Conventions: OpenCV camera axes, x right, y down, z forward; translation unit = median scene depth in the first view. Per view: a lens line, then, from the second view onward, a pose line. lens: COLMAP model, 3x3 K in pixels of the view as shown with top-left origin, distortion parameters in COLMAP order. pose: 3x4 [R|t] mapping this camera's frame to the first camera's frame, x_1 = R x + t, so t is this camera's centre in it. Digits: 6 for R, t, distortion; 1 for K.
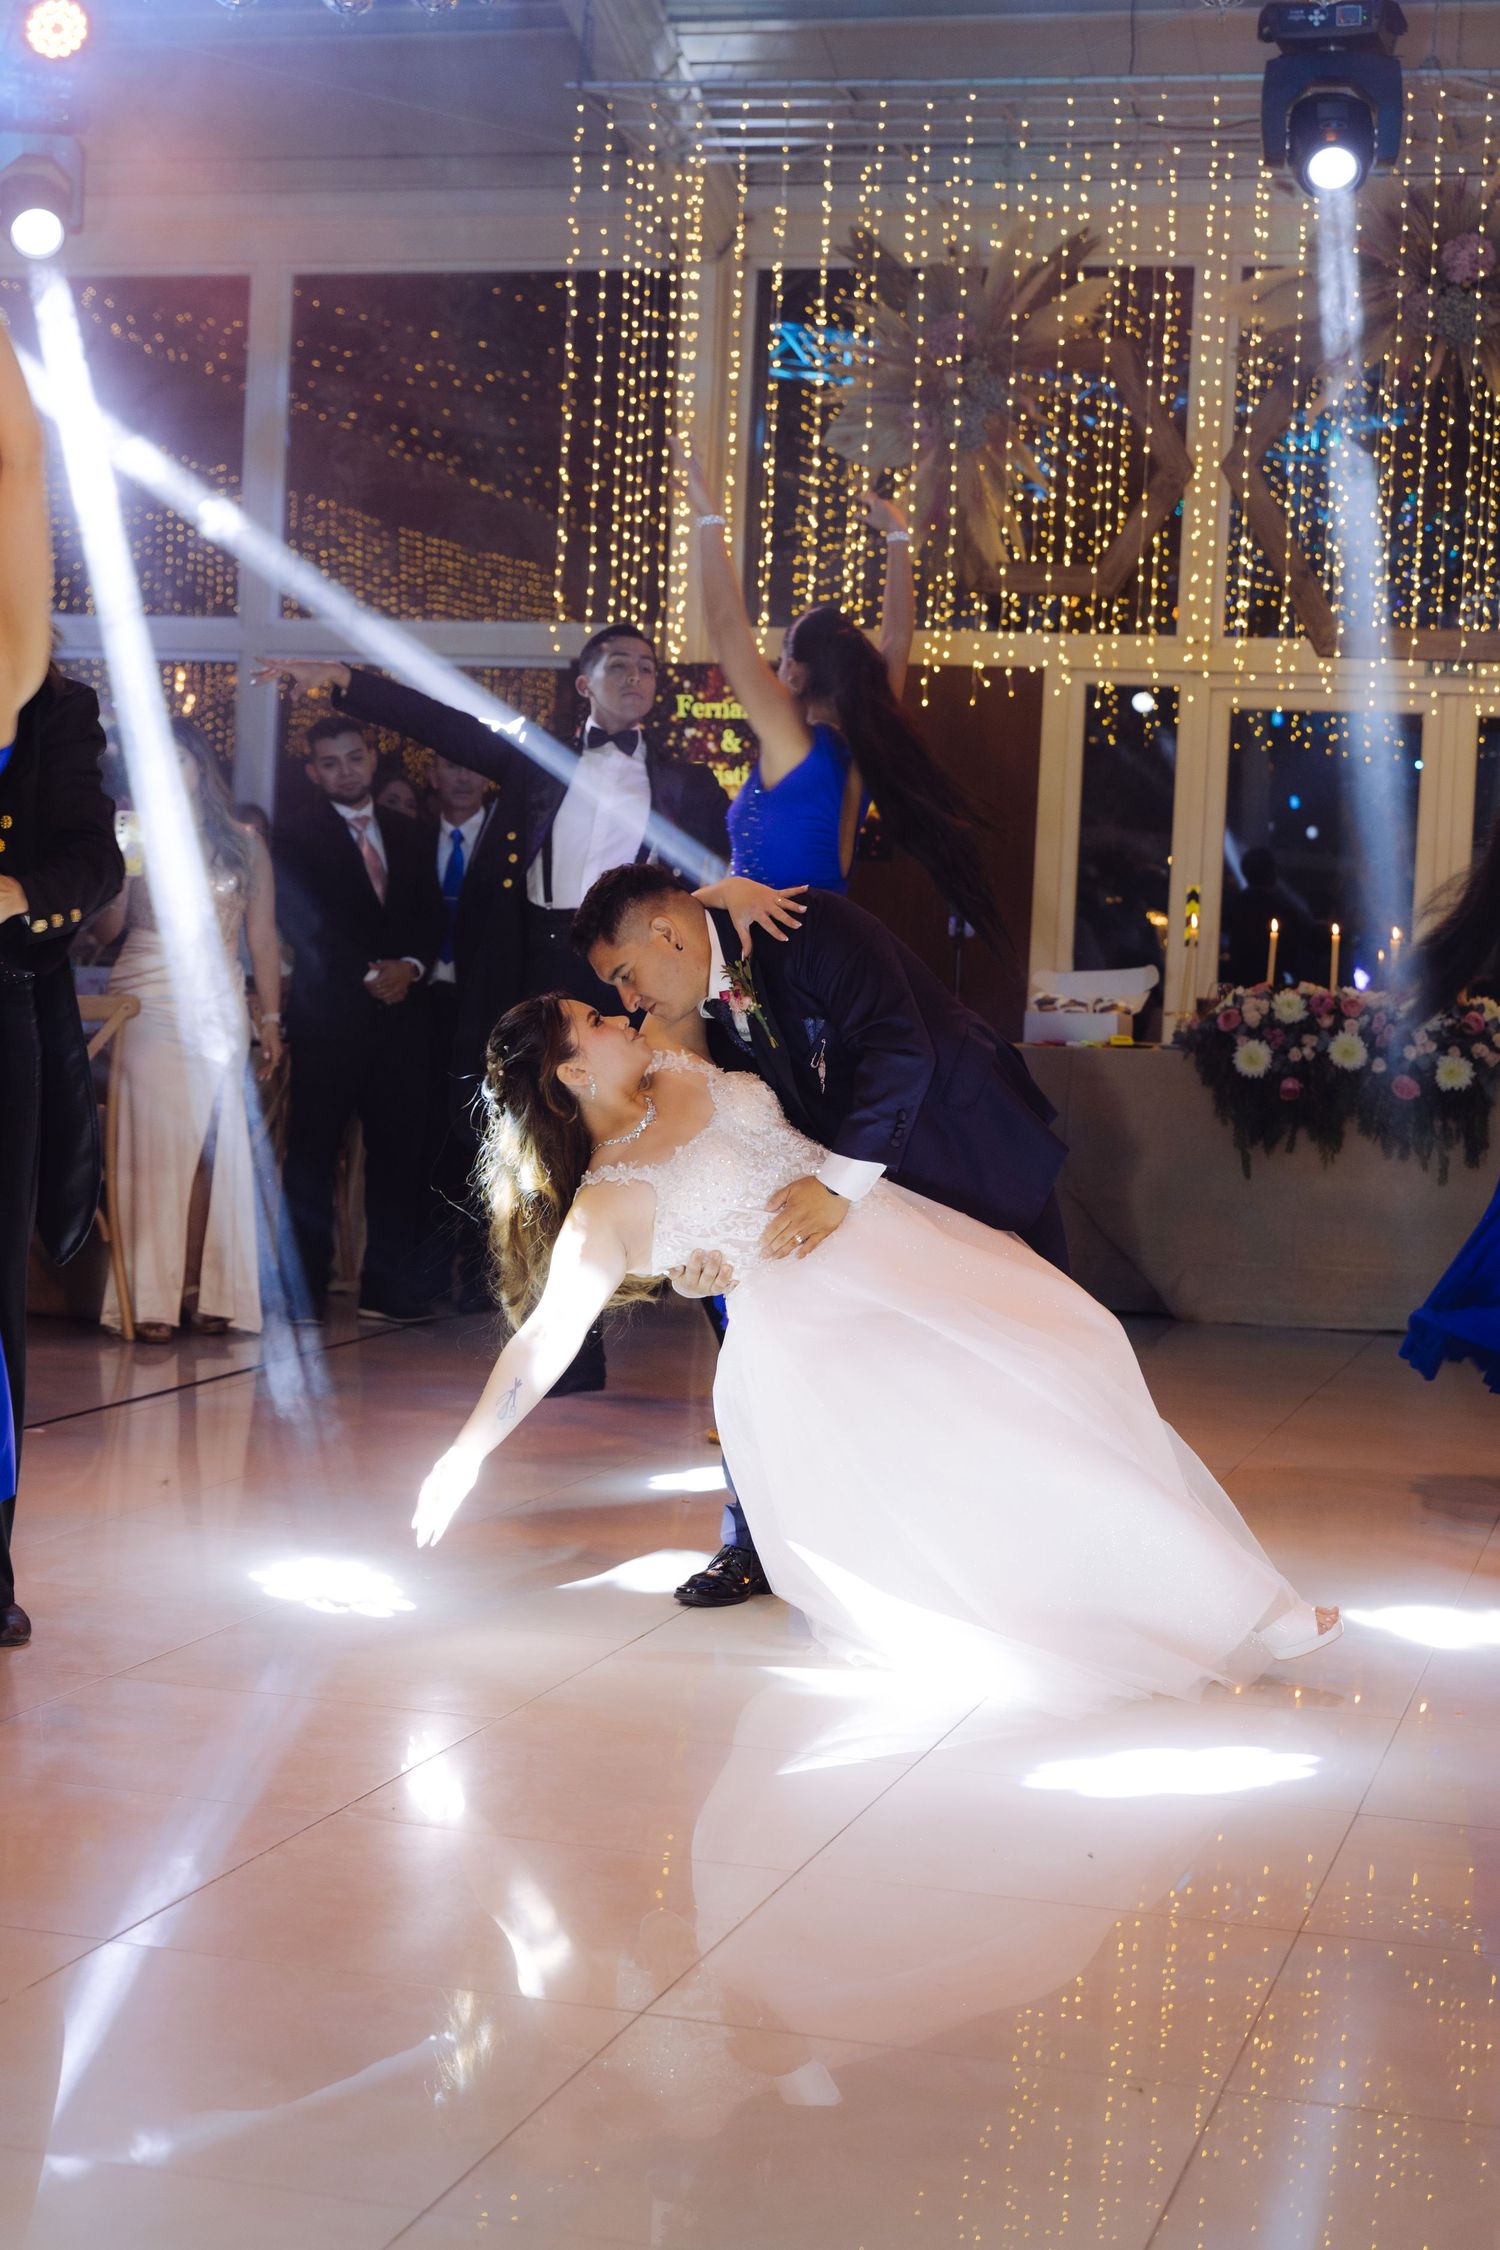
lens RADIAL K [[3451.3, 0, 822.0], [0, 3451.3, 1095.8], [0, 0, 1]] dist [-0.002197, 0.001402]
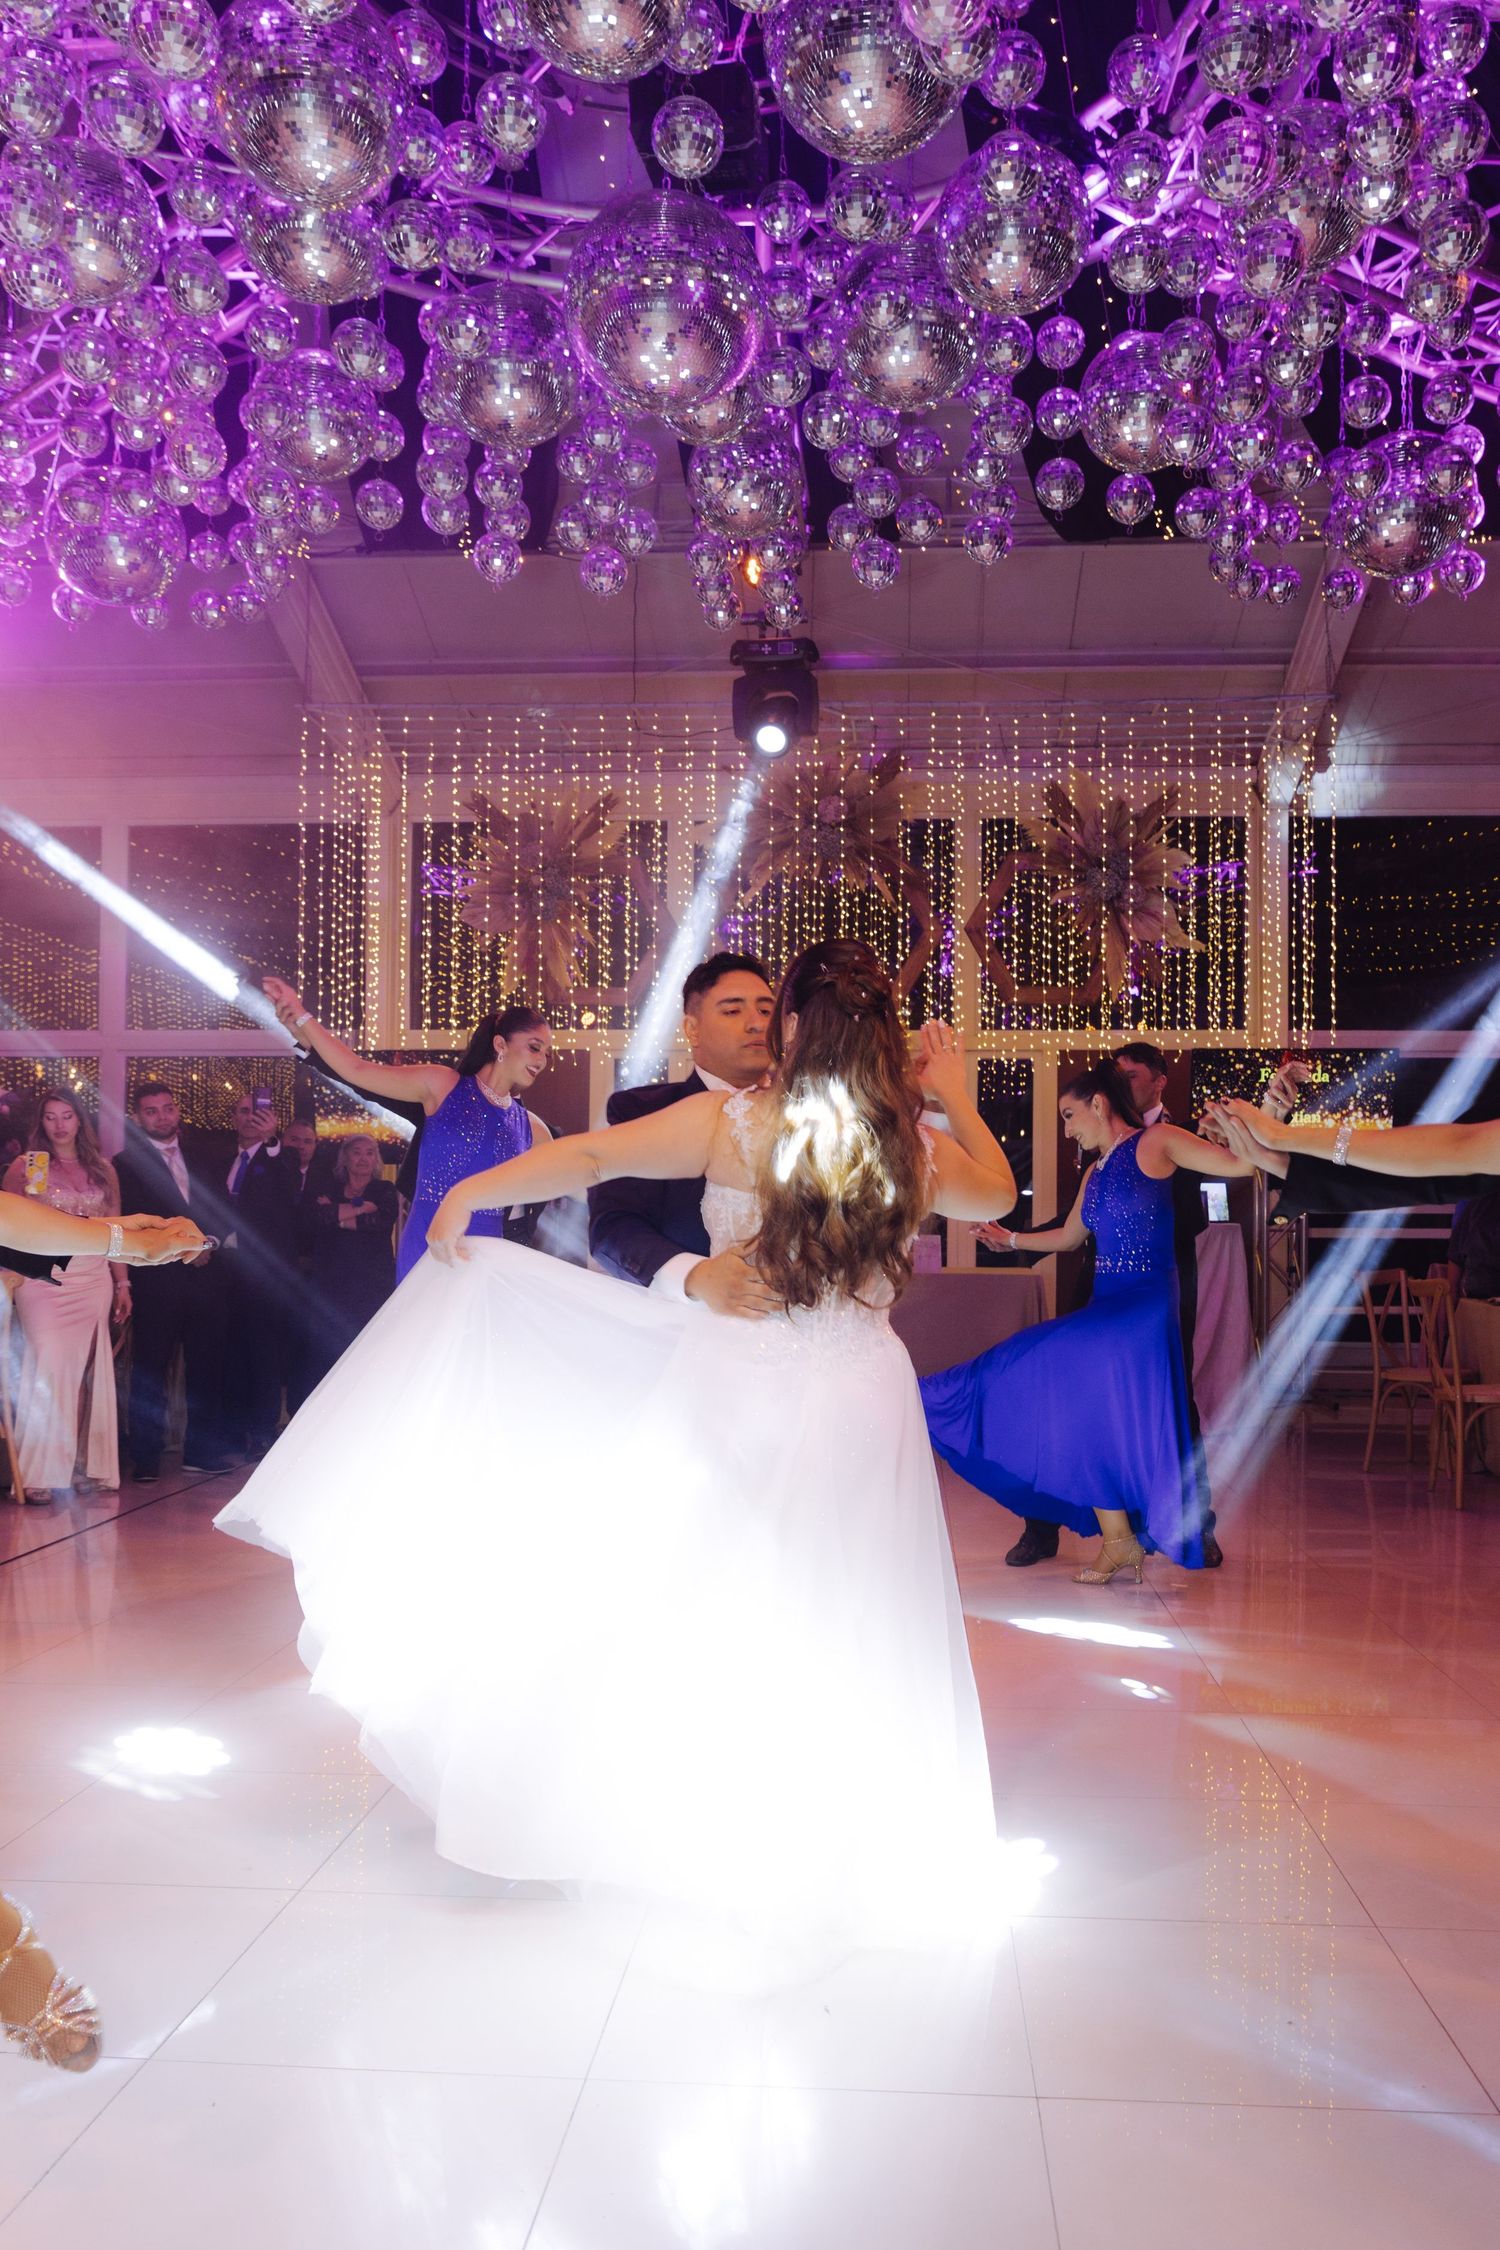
lens RADIAL K [[1730.7, 0, 788.3], [0, 1730.7, 1179.6], [0, 0, 1]] dist [-0.009621, -0.001114]
pose [[0.979323, -0.034721, 0.199299, -0.015496], [0.045627, 0.997687, -0.050393, -0.012106], [-0.197088, 0.058444, 0.978642, 0.151877]]
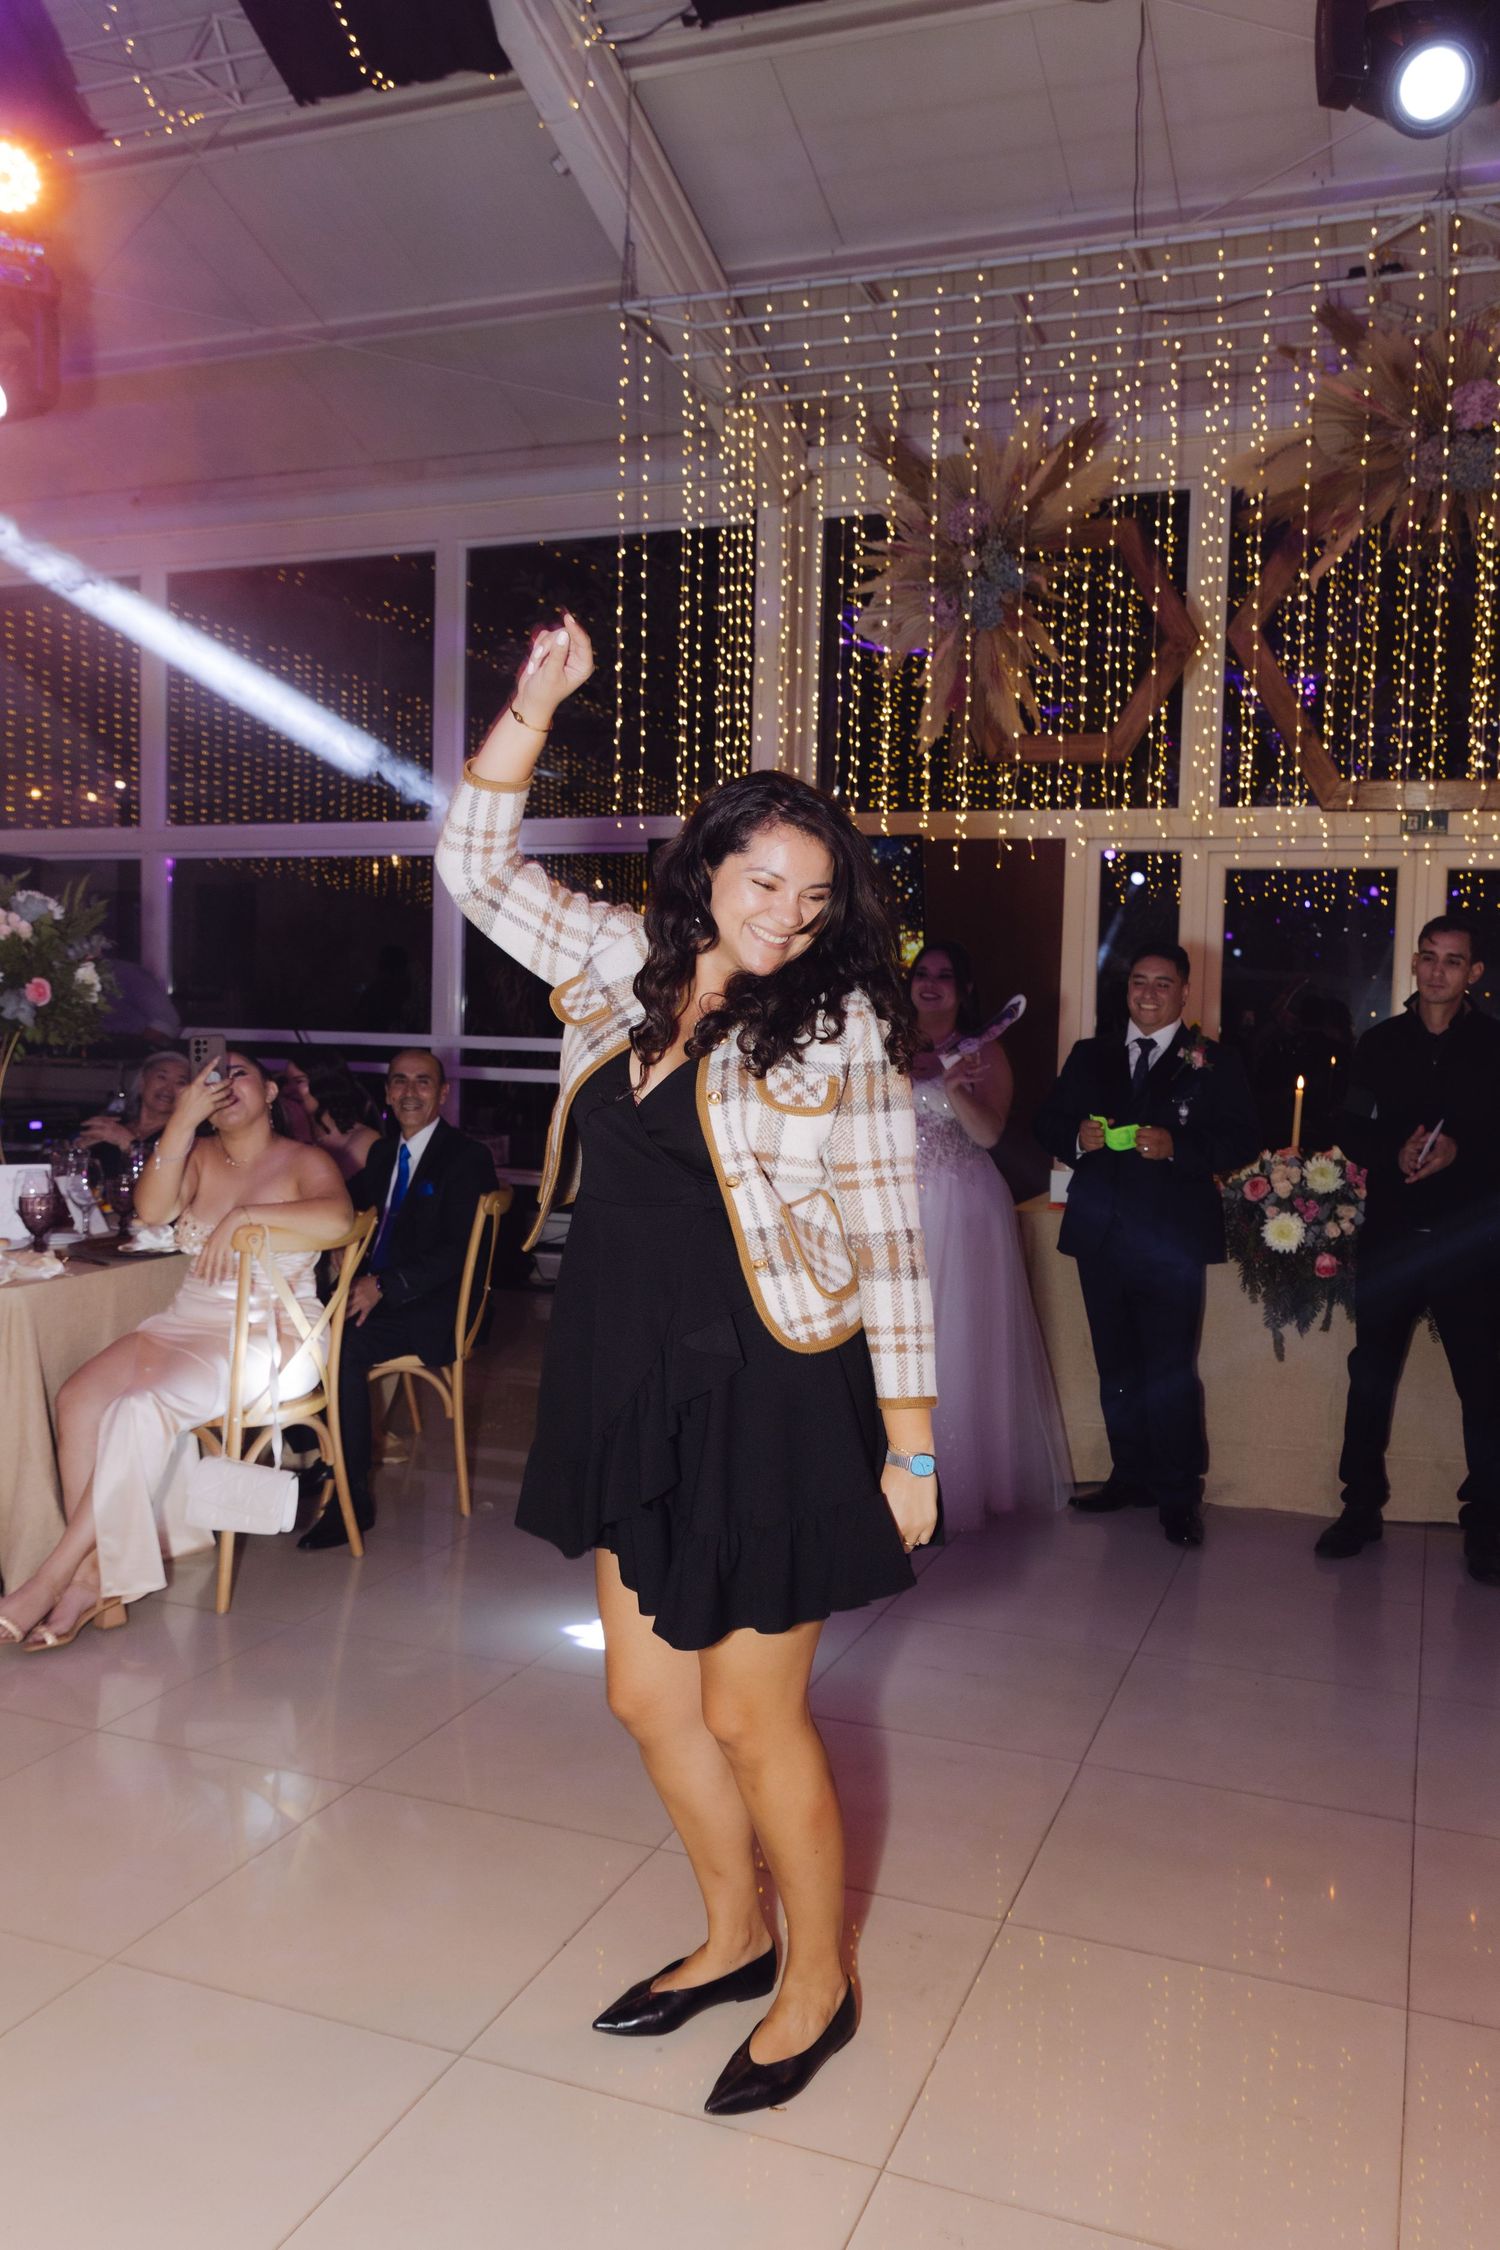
lens RADIAL K [[1619.9, 0, 869.1], [0, 1619.9, 1123.3], [0, 0, 1]] dist [0.000368, 0.001191]
pose [[0.997073, -0.018005, -0.074300, 0.041131], [0.020002, 0.999456, 0.026217, -0.047908], [0.073788, -0.027626, 0.996891, 0.495548]]
